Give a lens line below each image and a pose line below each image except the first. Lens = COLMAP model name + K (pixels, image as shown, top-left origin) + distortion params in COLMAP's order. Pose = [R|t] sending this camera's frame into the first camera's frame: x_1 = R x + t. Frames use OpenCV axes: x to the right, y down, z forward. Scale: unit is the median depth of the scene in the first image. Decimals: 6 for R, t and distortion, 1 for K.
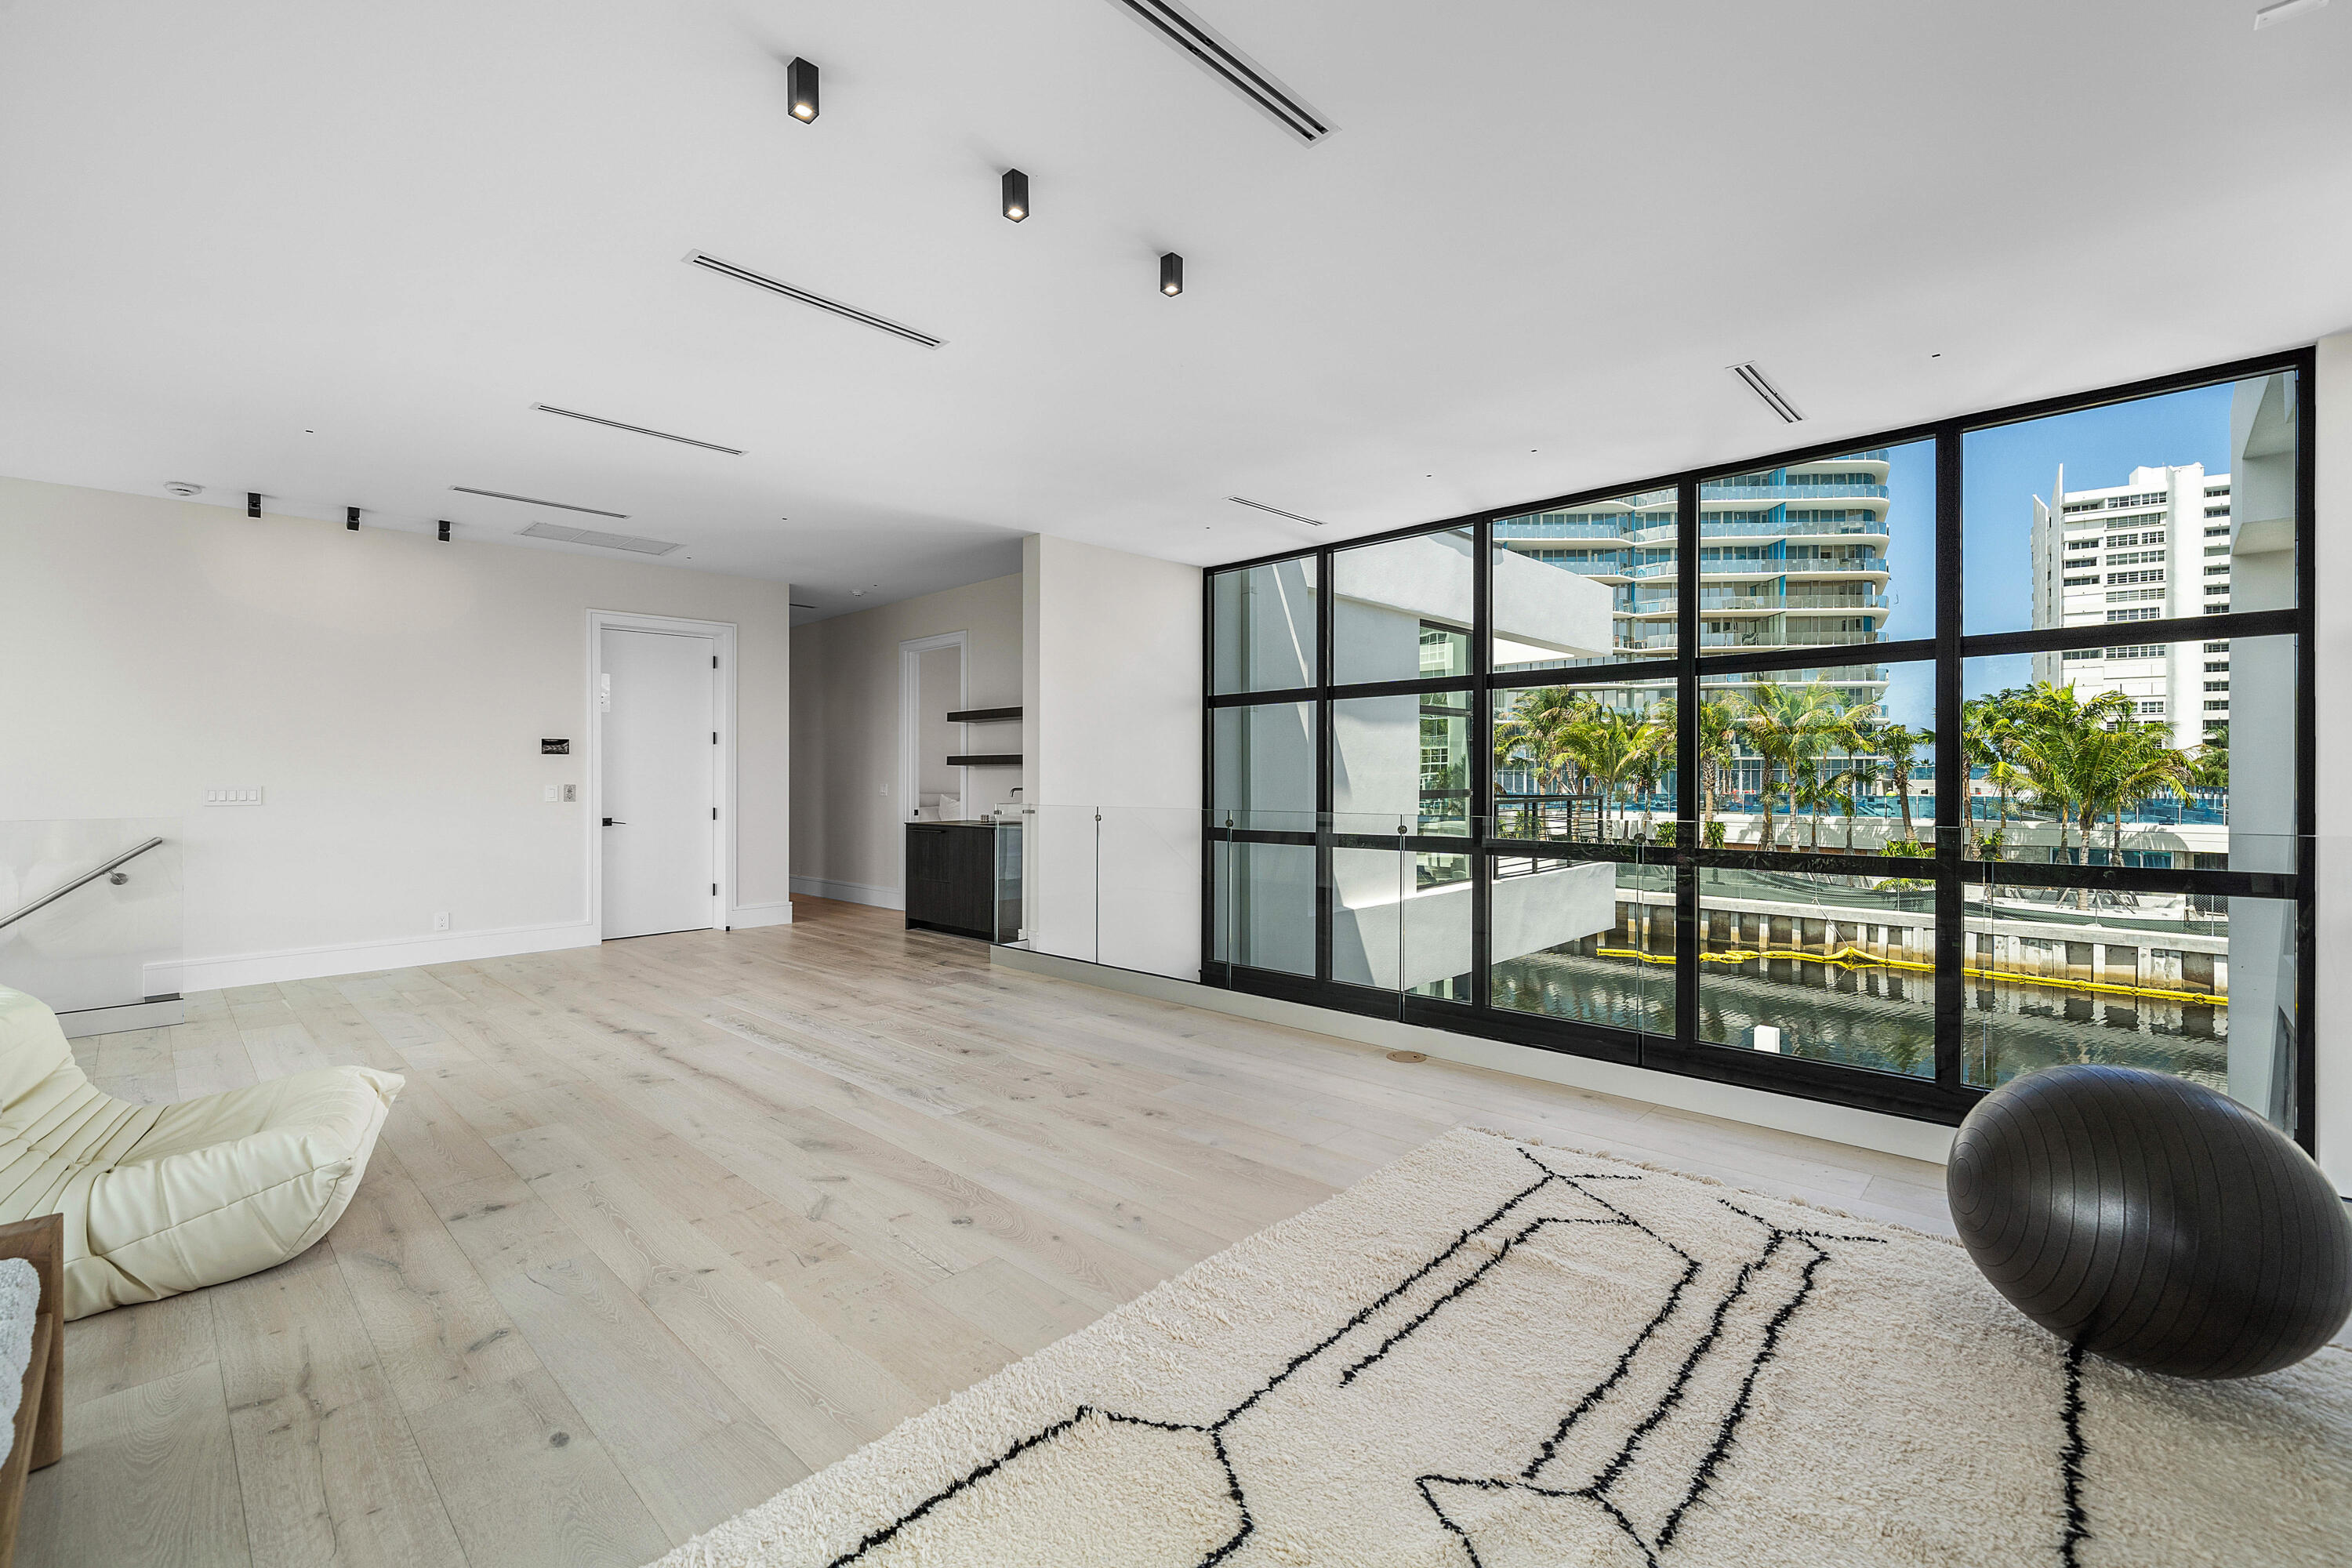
lens RADIAL K [[1000.5, 0, 1176.0], [0, 1000.5, 784.0], [0, 0, 1]] dist [-0.001359, -0.000262]
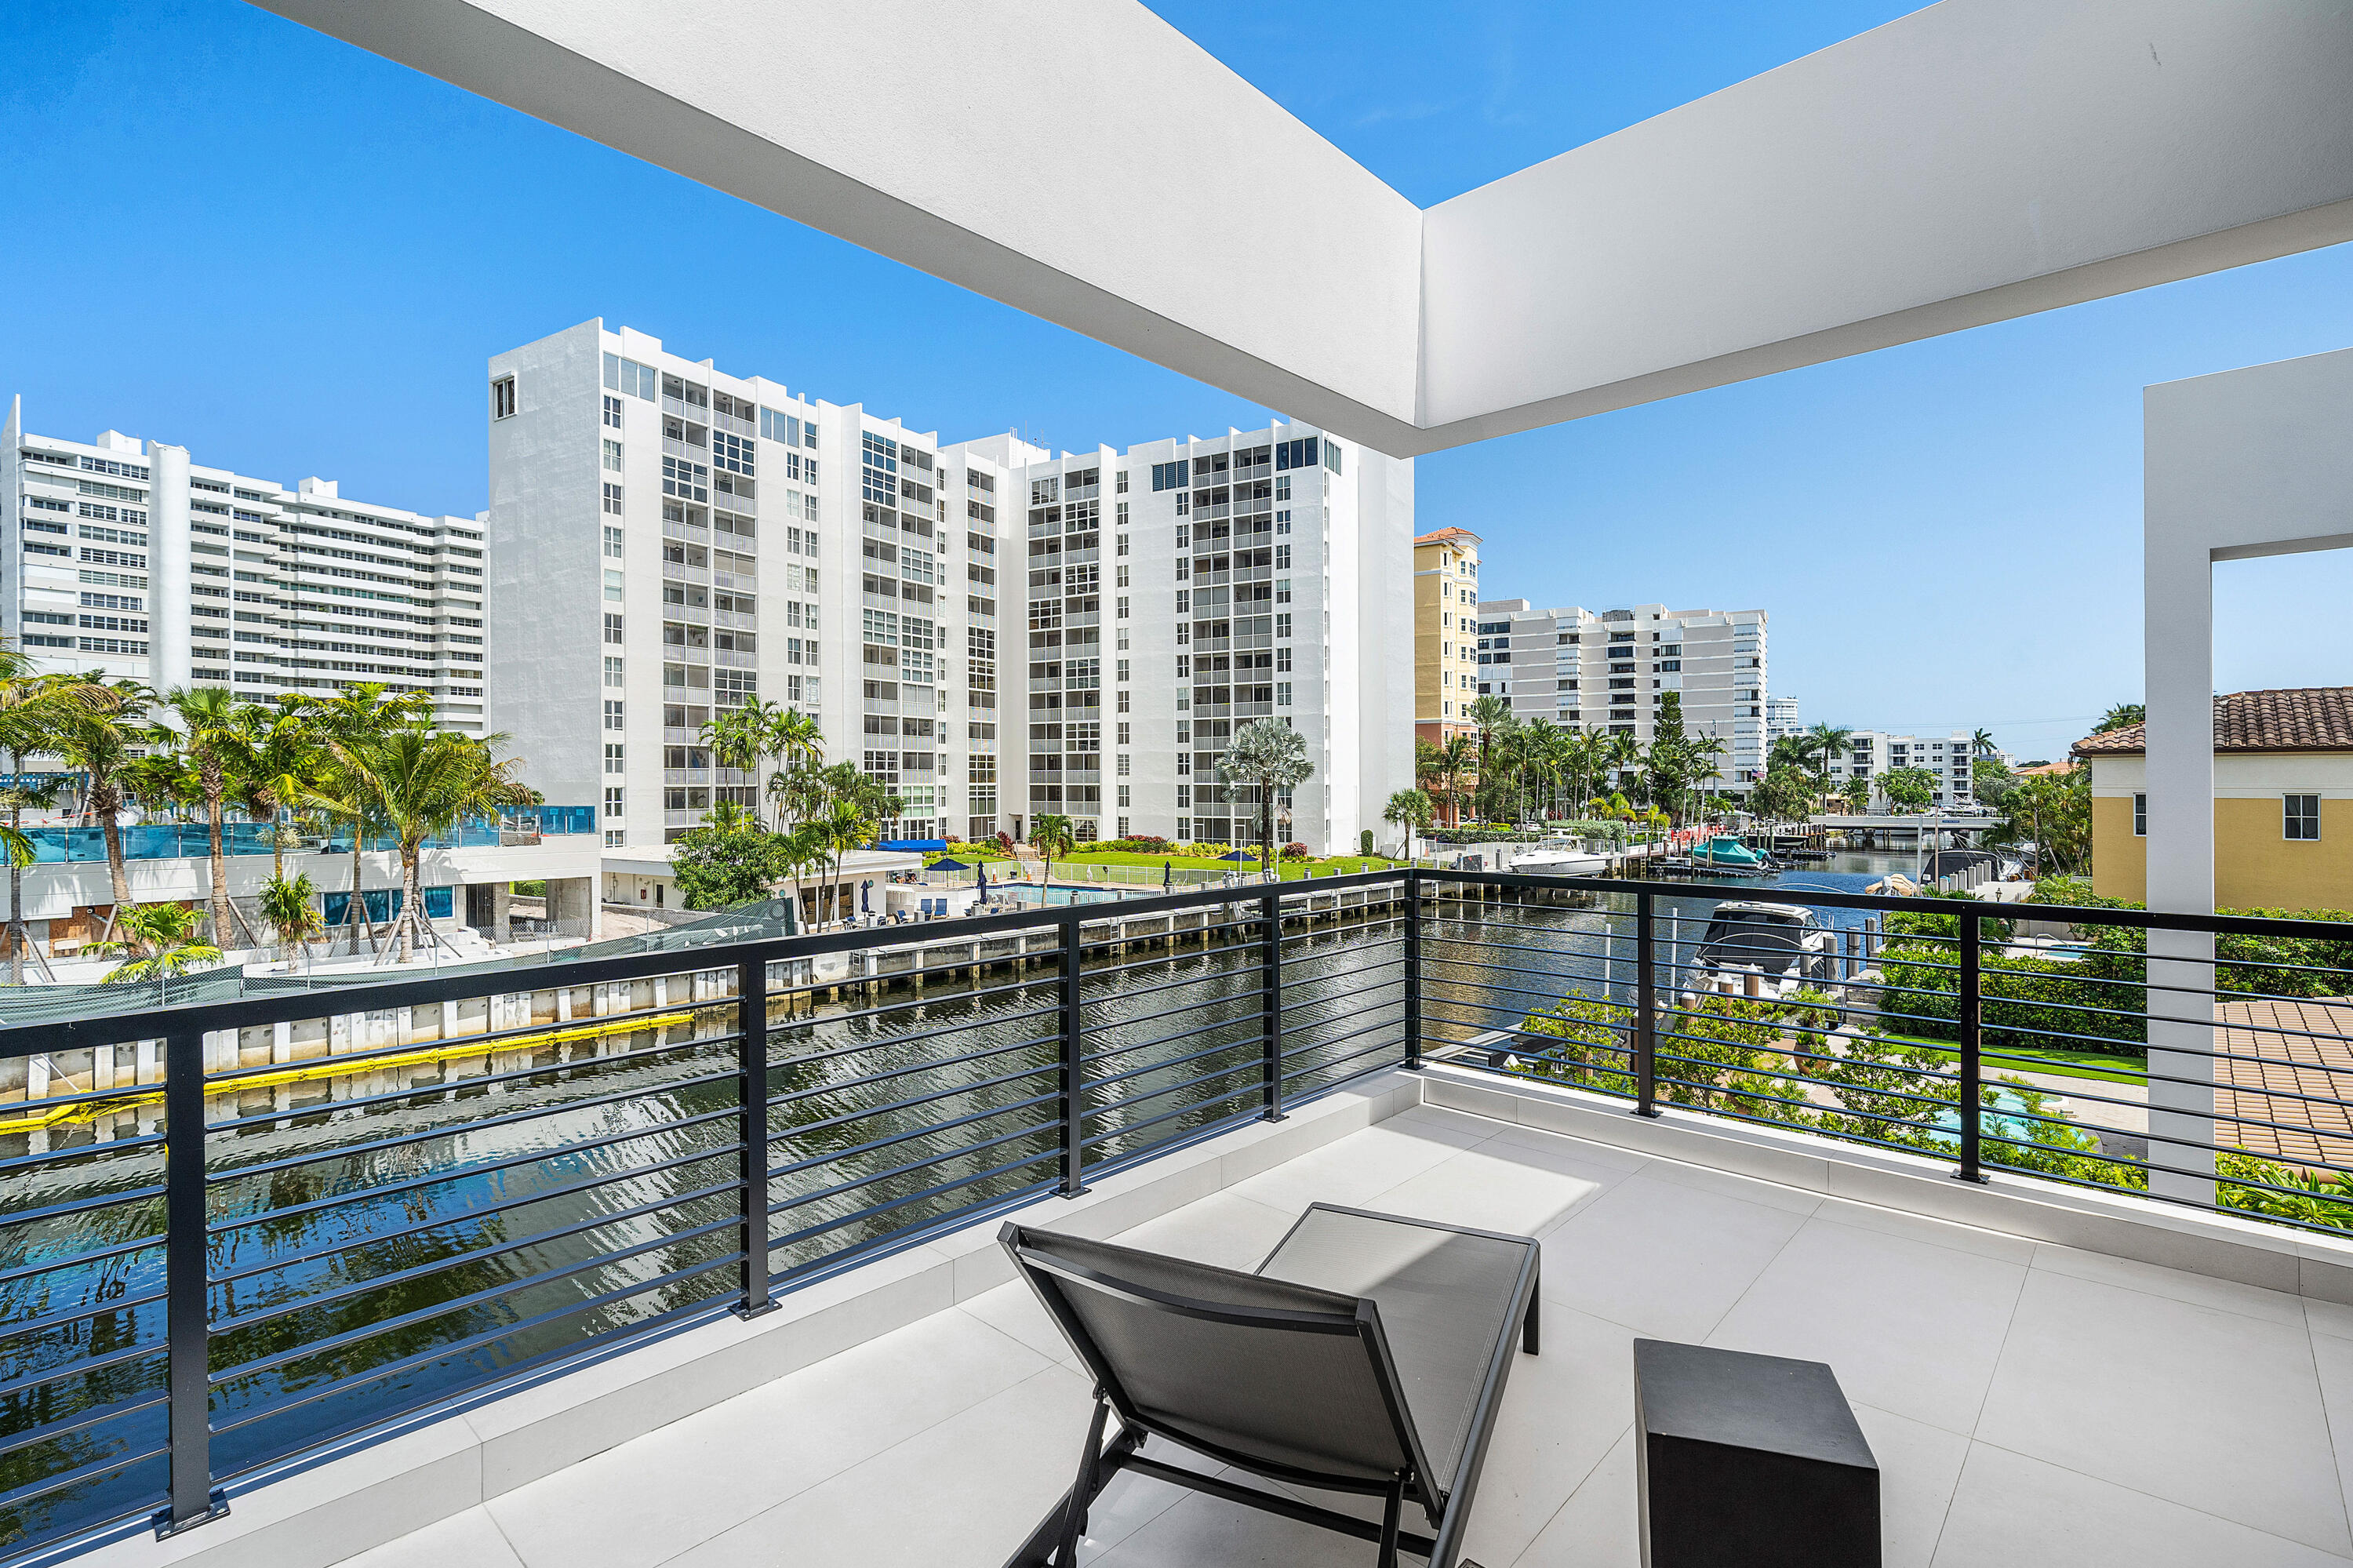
lens RADIAL K [[1106.9, 0, 1168.2], [0, 1106.9, 783.2], [0, 0, 1]] dist [0.001504, 0.000666]
pose [[-0.011979, 0.003998, 0.999920, 0.017473], [0.010965, 0.999932, -0.003867, -0.006484], [-0.999868, 0.010918, -0.012022, 0.439434]]
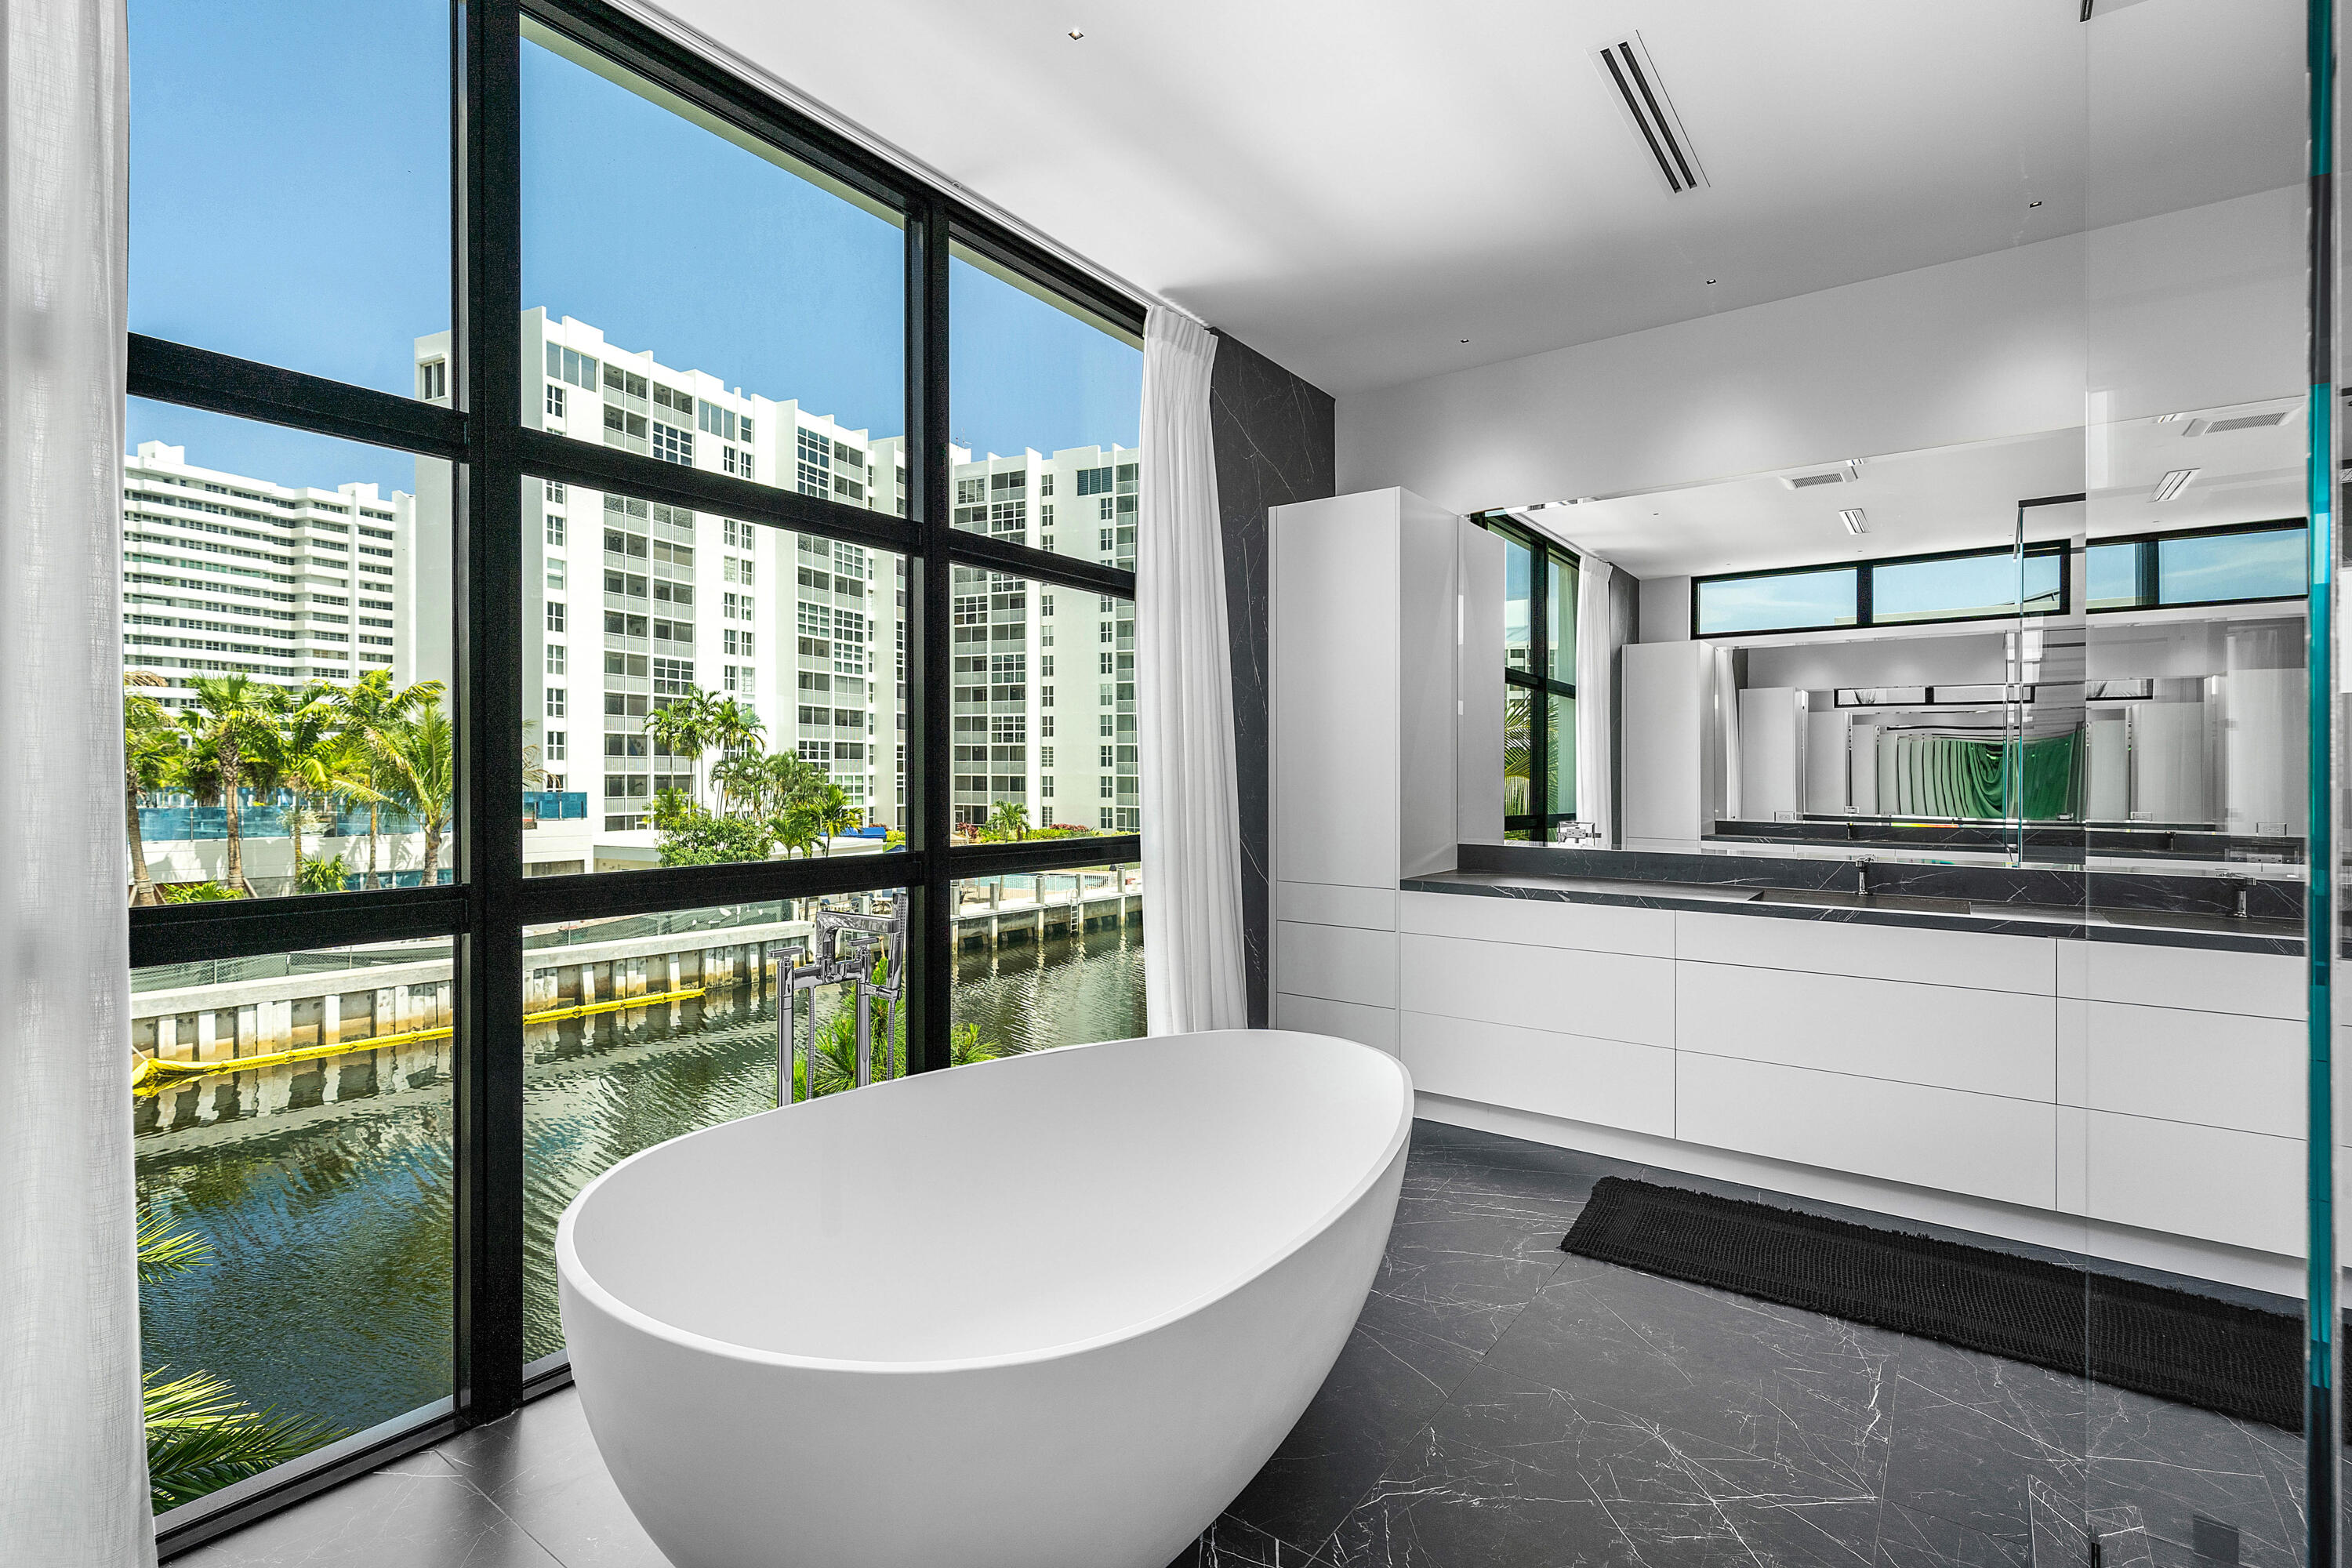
lens RADIAL K [[1092.7, 0, 1176.0], [0, 1092.7, 784.0], [0, 0, 1]] dist [0.001238, 0.000231]
pose [[-0.131315, -0.004593, 0.991330, -0.081666], [0.004287, 0.999977, 0.005201, -0.006264], [-0.991331, 0.004933, -0.131293, 0.552005]]
